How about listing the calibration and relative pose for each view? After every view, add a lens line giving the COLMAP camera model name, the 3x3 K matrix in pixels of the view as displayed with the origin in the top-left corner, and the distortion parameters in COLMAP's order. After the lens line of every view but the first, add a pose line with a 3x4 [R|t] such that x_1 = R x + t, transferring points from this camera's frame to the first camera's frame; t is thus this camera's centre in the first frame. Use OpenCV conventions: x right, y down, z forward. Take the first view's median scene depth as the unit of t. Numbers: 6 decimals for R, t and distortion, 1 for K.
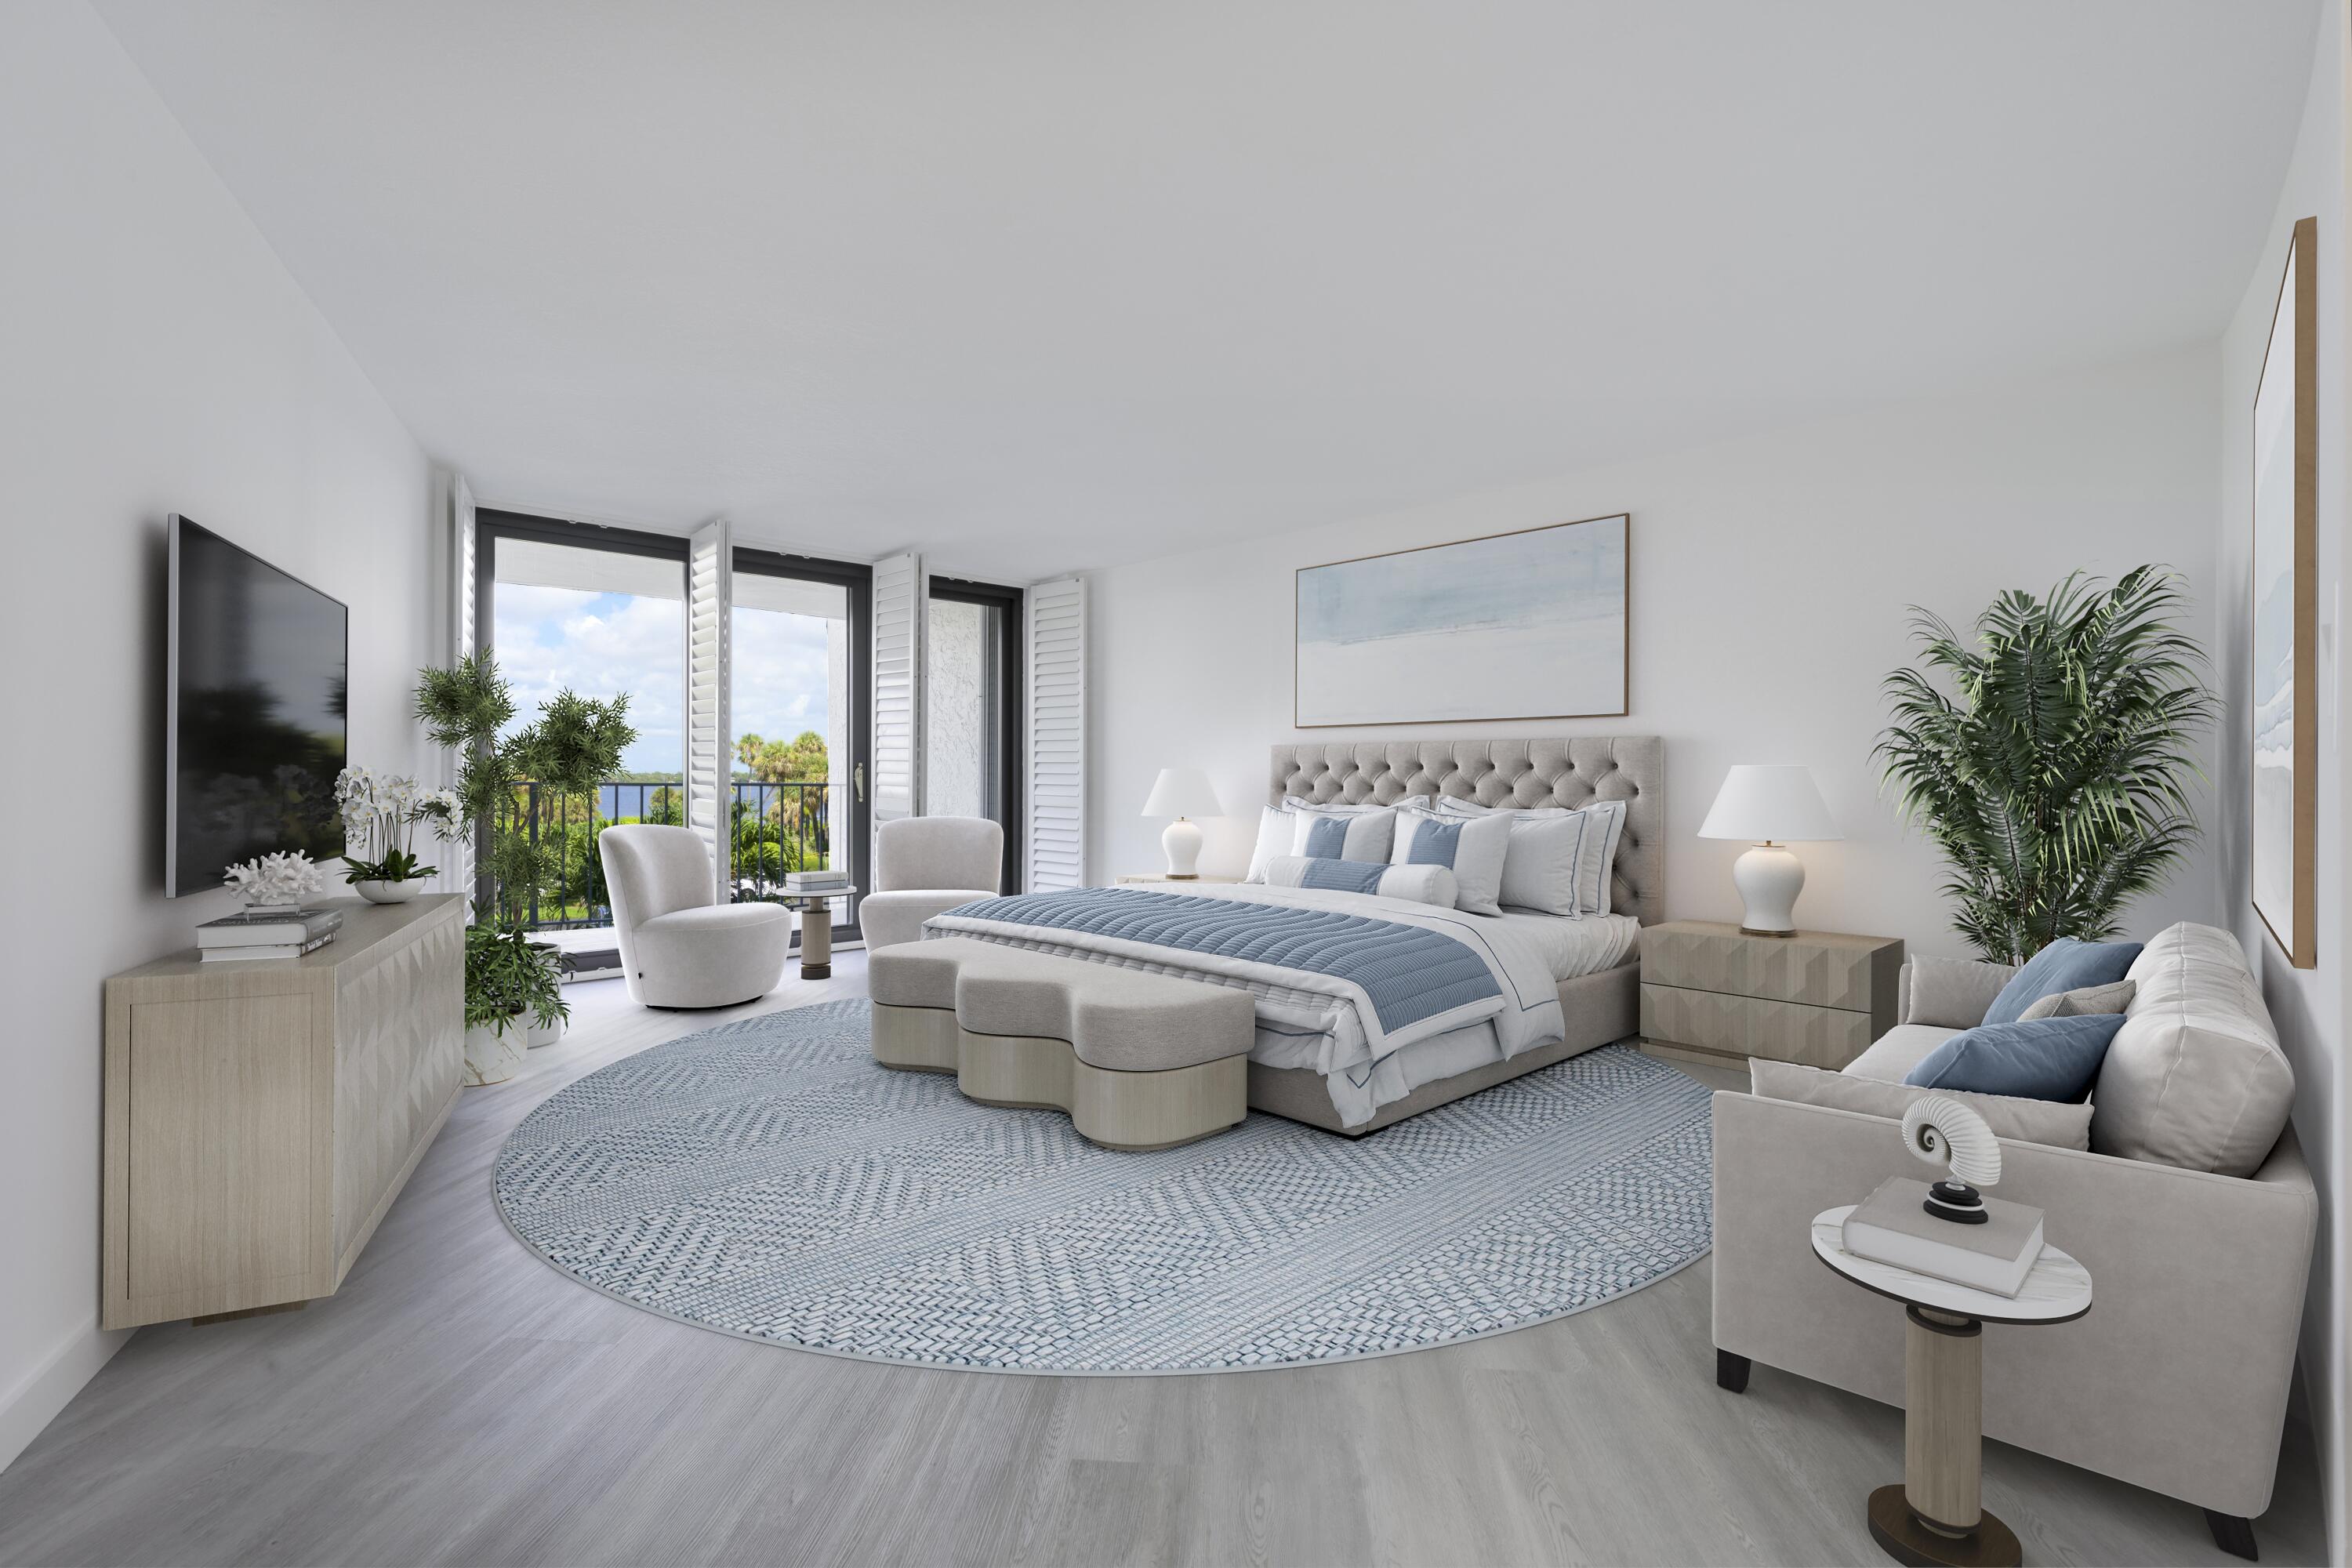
lens RADIAL K [[943.4, 0, 1165.1], [0, 943.4, 772.3], [0, 0, 1]] dist [0.001094, -0.000024]
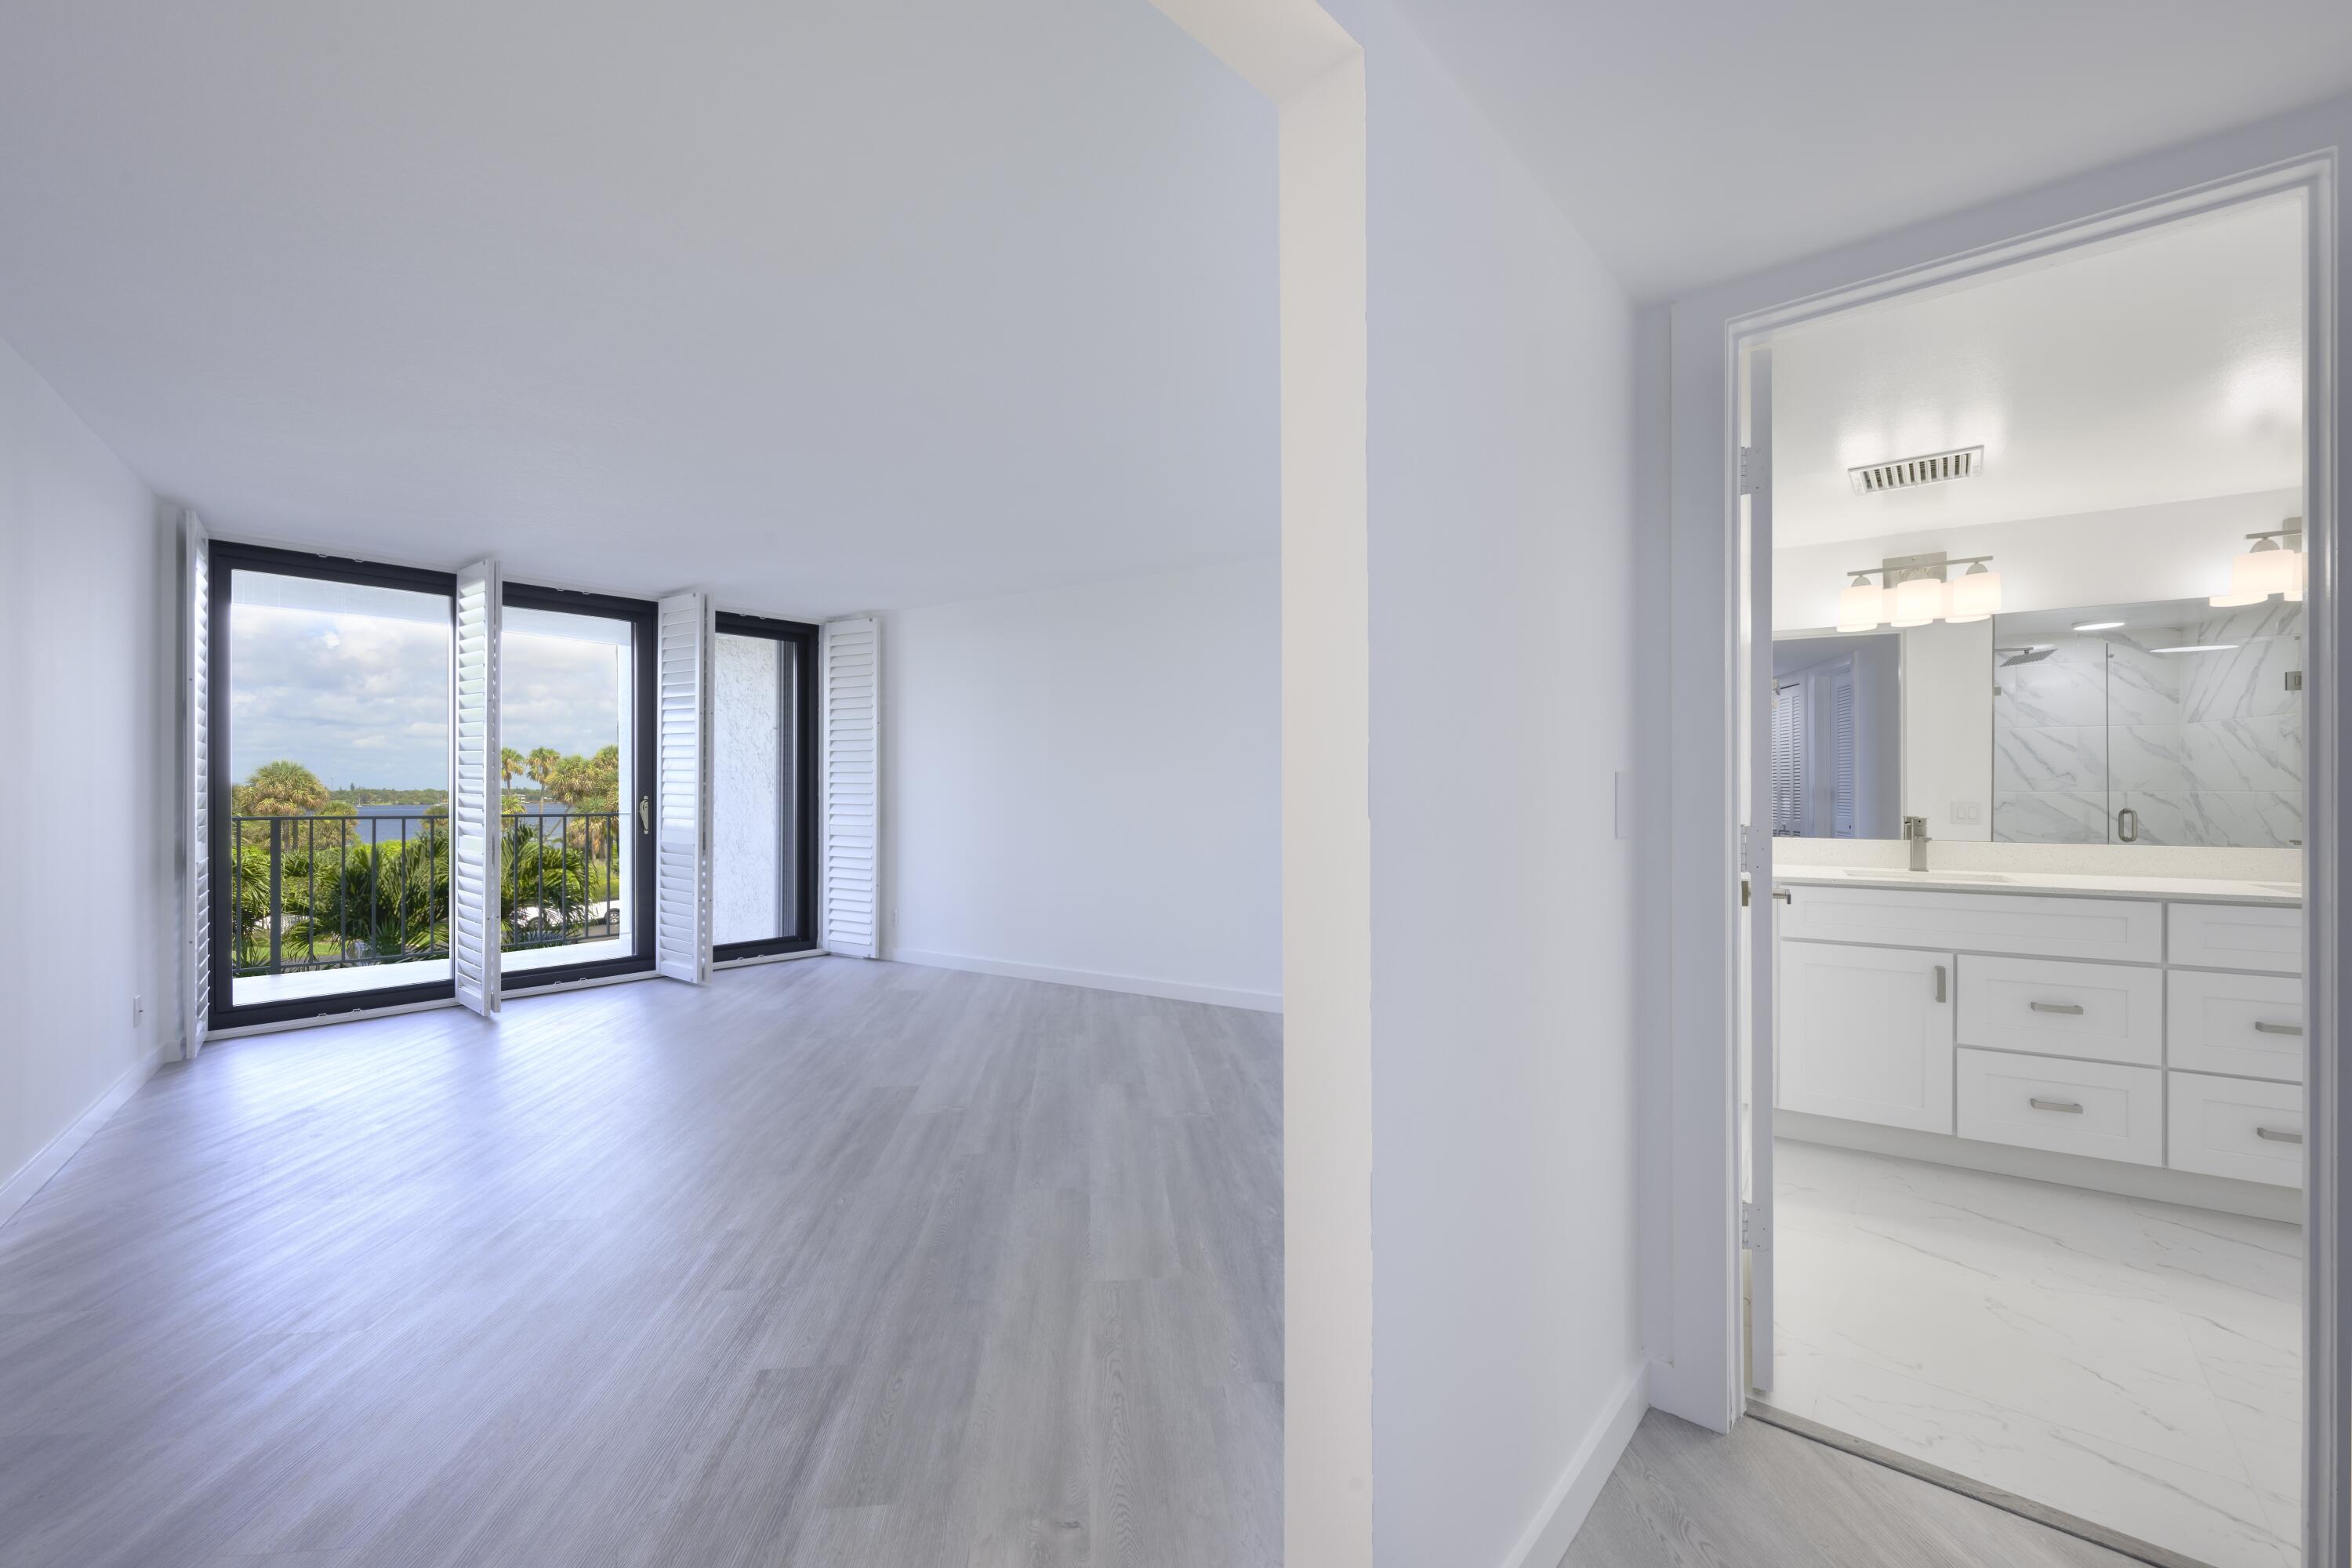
lens RADIAL K [[948.6, 0, 1176.0], [0, 948.6, 784.0], [0, 0, 1]] dist [-0.000256, -0.000327]
pose [[0.985188, -0.000881, 0.171477, 0.064756], [0.001169, 0.999998, -0.001576, -0.020727], [-0.171476, 0.001753, 0.985187, -0.103379]]
